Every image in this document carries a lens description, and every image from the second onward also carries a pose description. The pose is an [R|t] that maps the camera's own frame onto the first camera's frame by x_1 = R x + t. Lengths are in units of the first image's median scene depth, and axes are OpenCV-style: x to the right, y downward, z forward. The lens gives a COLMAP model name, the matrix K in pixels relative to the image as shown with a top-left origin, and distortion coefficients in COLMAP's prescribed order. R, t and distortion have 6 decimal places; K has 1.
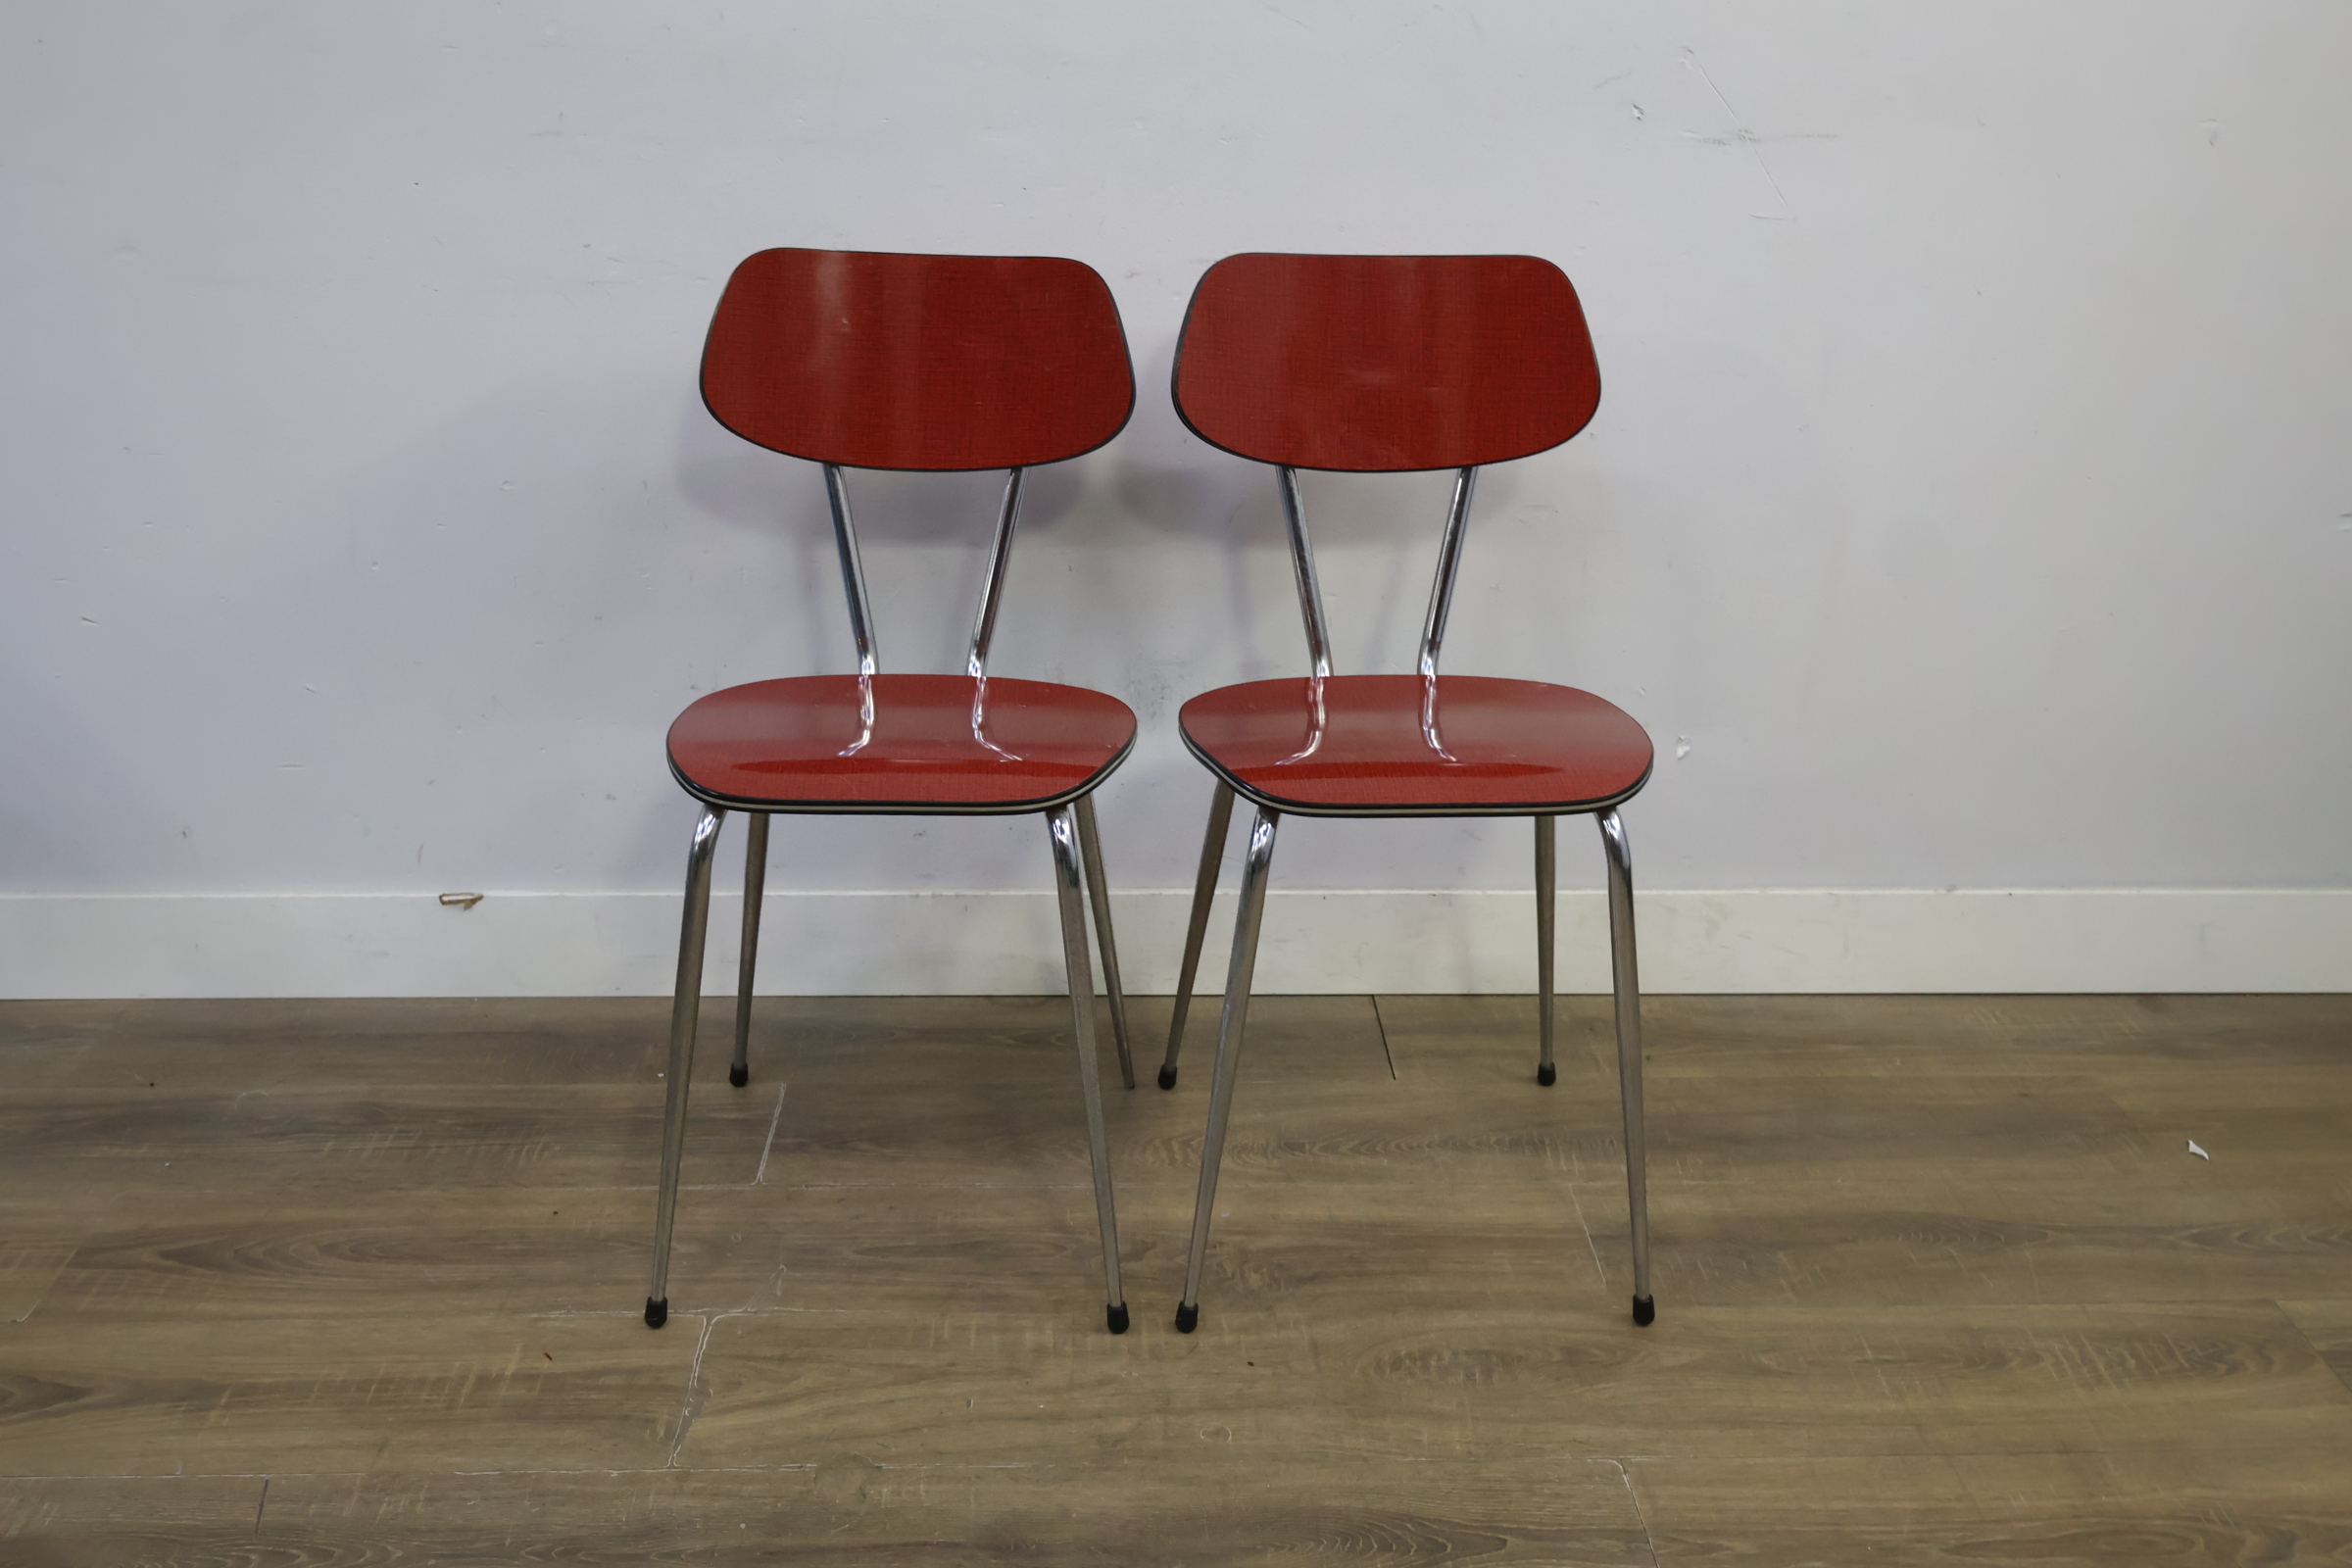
lens RADIAL K [[2247.6, 0, 1172.8], [0, 2247.6, 785.7], [0, 0, 1]] dist [-0.001842, 0.000000]
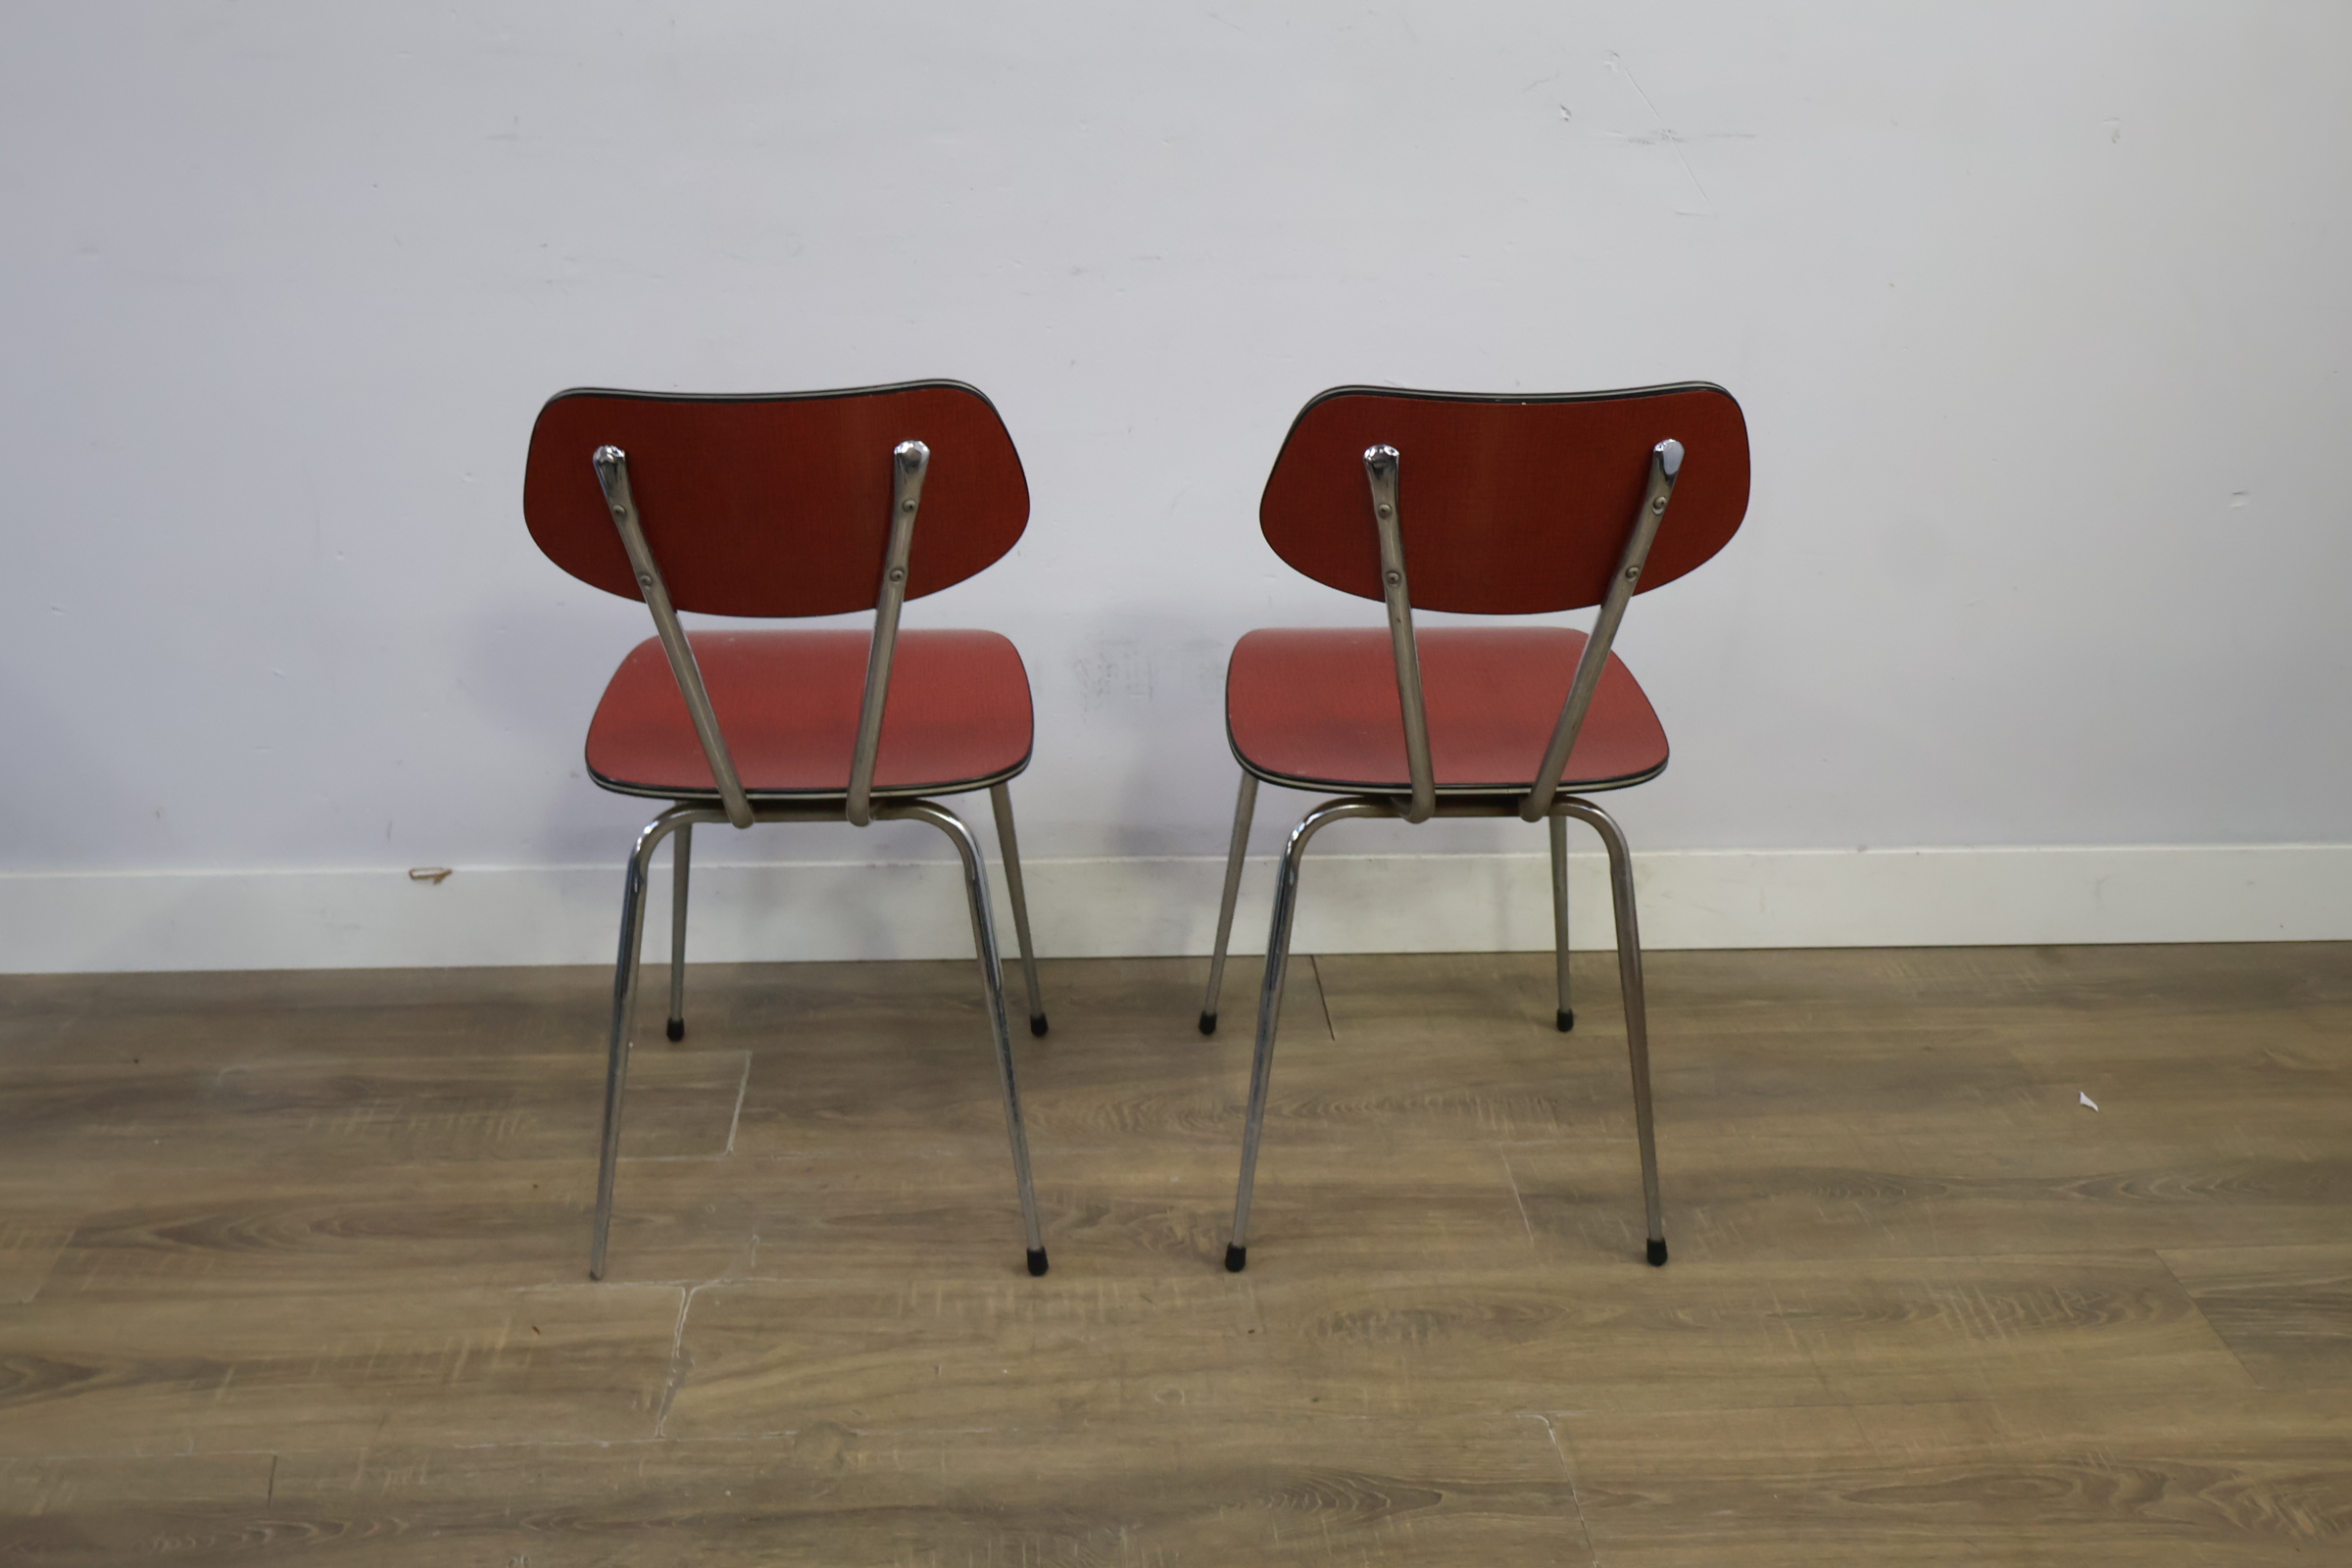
lens RADIAL K [[2247.6, 0, 1165.3], [0, 2247.6, 778.5], [0, 0, 1]] dist [-0.001842, 0.000000]
pose [[0.999596, -0.008343, 0.027157, -0.008862], [0.006989, 0.998744, 0.049605, -0.053371], [-0.027536, -0.049395, 0.998400, -0.047577]]
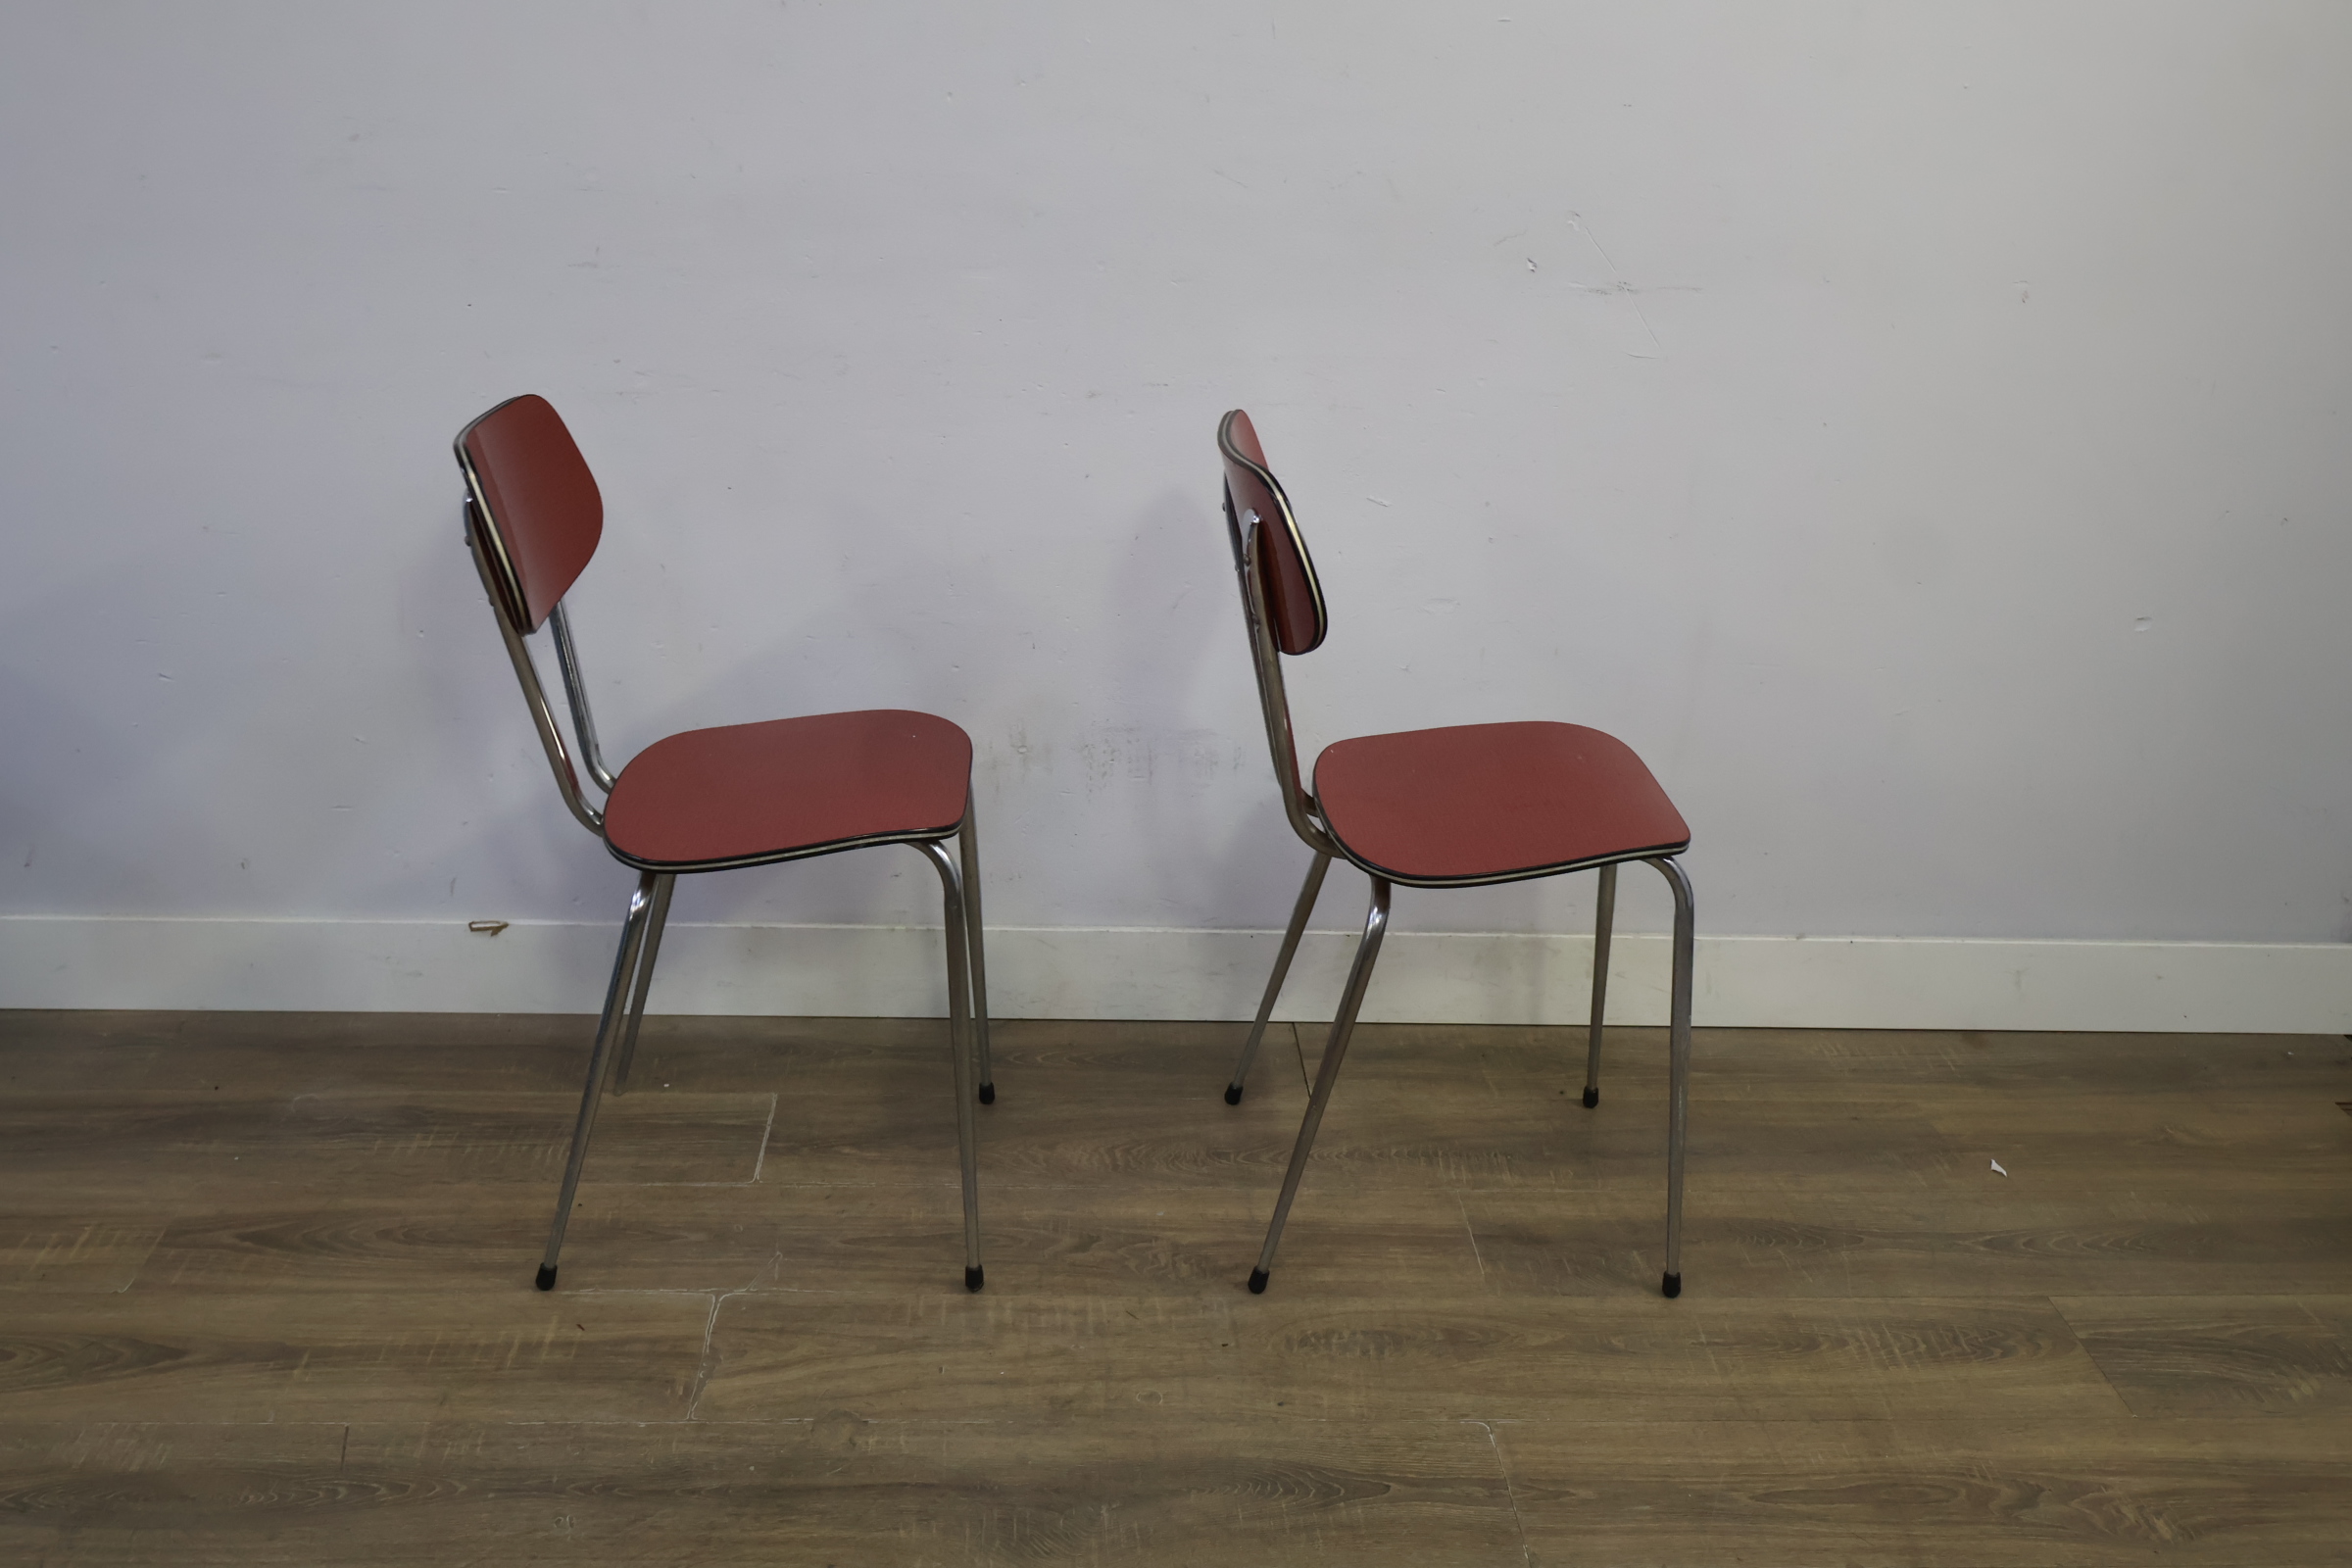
lens RADIAL K [[2247.6, 0, 1167.7], [0, 2247.6, 783.1], [0, 0, 1]] dist [-0.001842, 0.000000]
pose [[0.999573, 0.016572, 0.024065, -0.004841], [-0.016494, 0.999858, -0.003455, -0.029605], [-0.024119, 0.003057, 0.999704, -0.173878]]
